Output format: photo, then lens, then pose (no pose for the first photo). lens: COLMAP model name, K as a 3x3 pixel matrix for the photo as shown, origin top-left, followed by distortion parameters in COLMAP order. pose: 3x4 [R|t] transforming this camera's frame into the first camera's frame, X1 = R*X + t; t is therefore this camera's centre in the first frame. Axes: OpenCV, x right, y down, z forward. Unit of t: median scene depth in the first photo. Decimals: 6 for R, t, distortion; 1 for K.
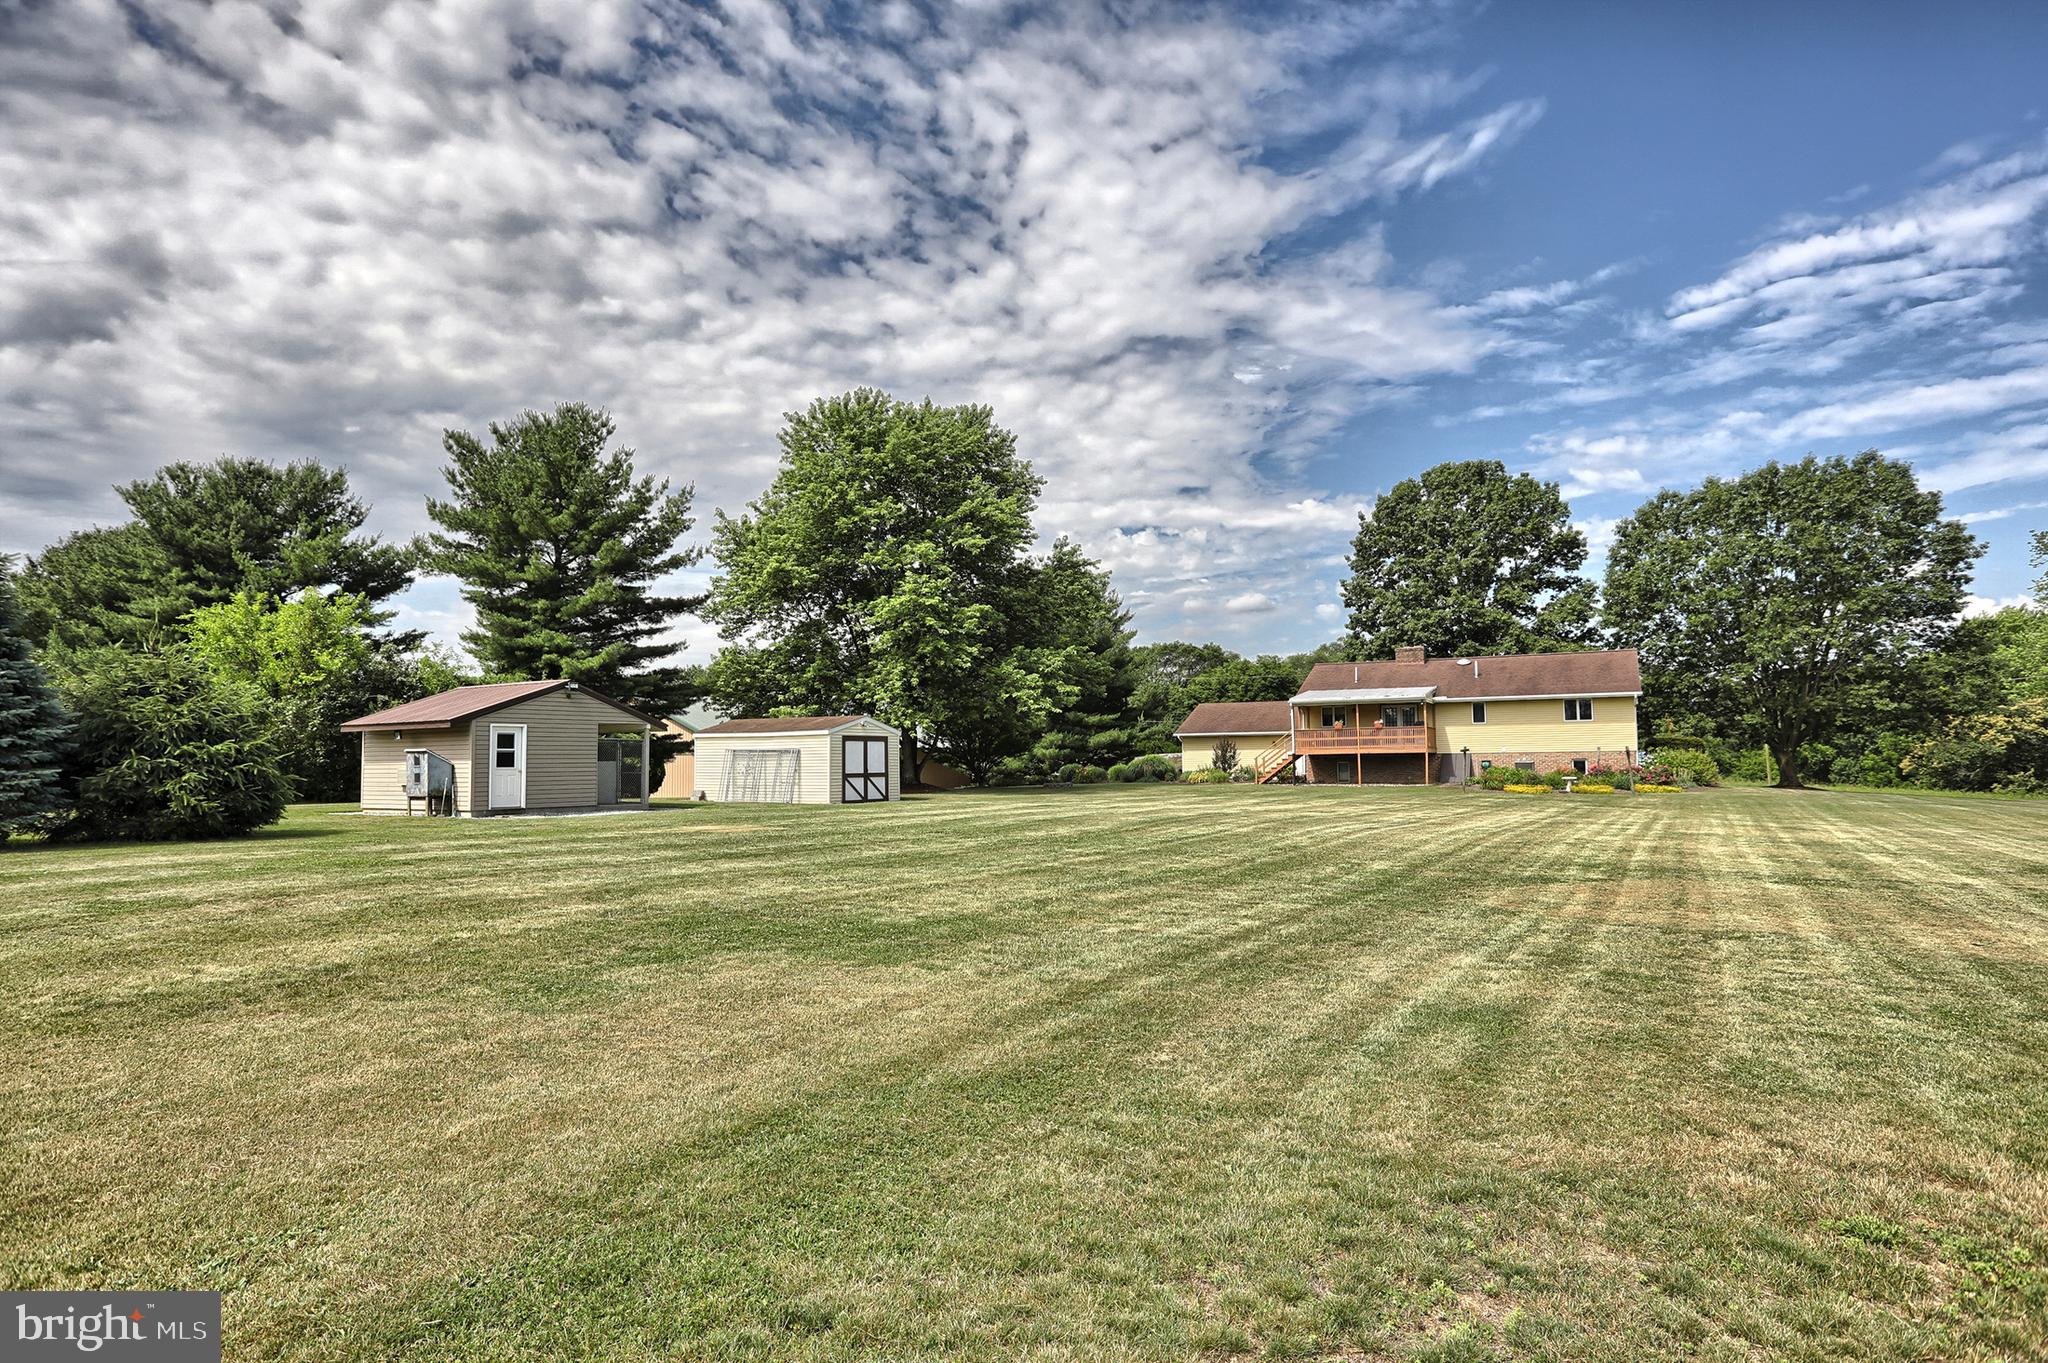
lens RADIAL K [[1203.2, 0, 1046.5], [0, 1203.2, 682.4], [0, 0, 1]] dist [-0.070280, 0.044368]
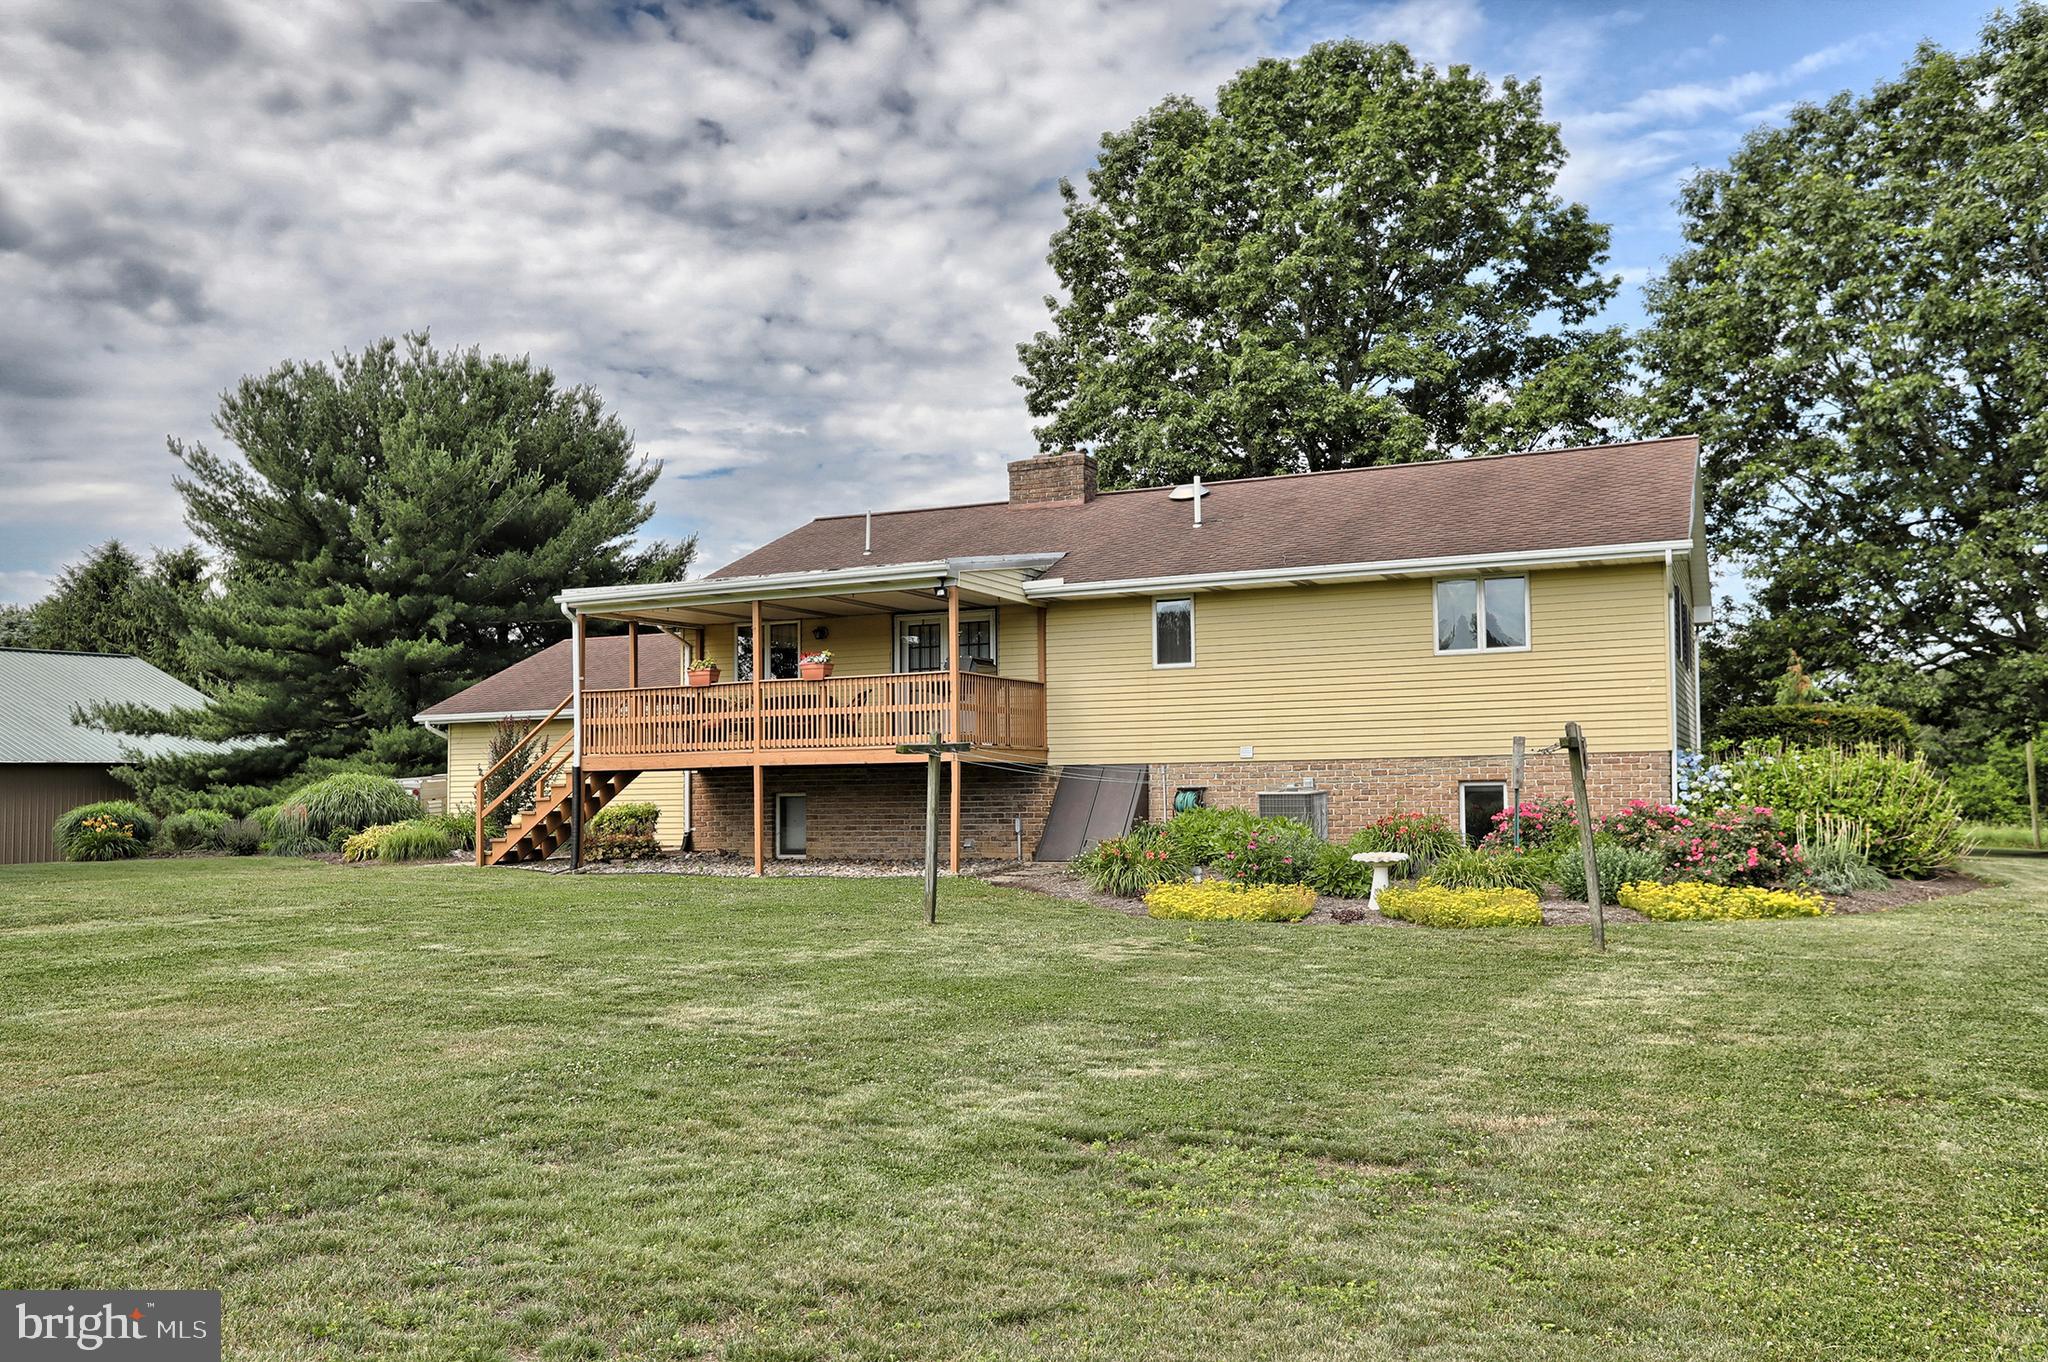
lens RADIAL K [[1665.7, 0, 1133.8], [0, 1665.7, 736.3], [0, 0, 1]] dist [0.031748, -0.003790]
pose [[0.998589, -0.003423, 0.052997, 0.226877], [0.001907, 0.999589, 0.028621, 0.027133], [-0.053073, -0.028480, 0.998184, 0.380415]]
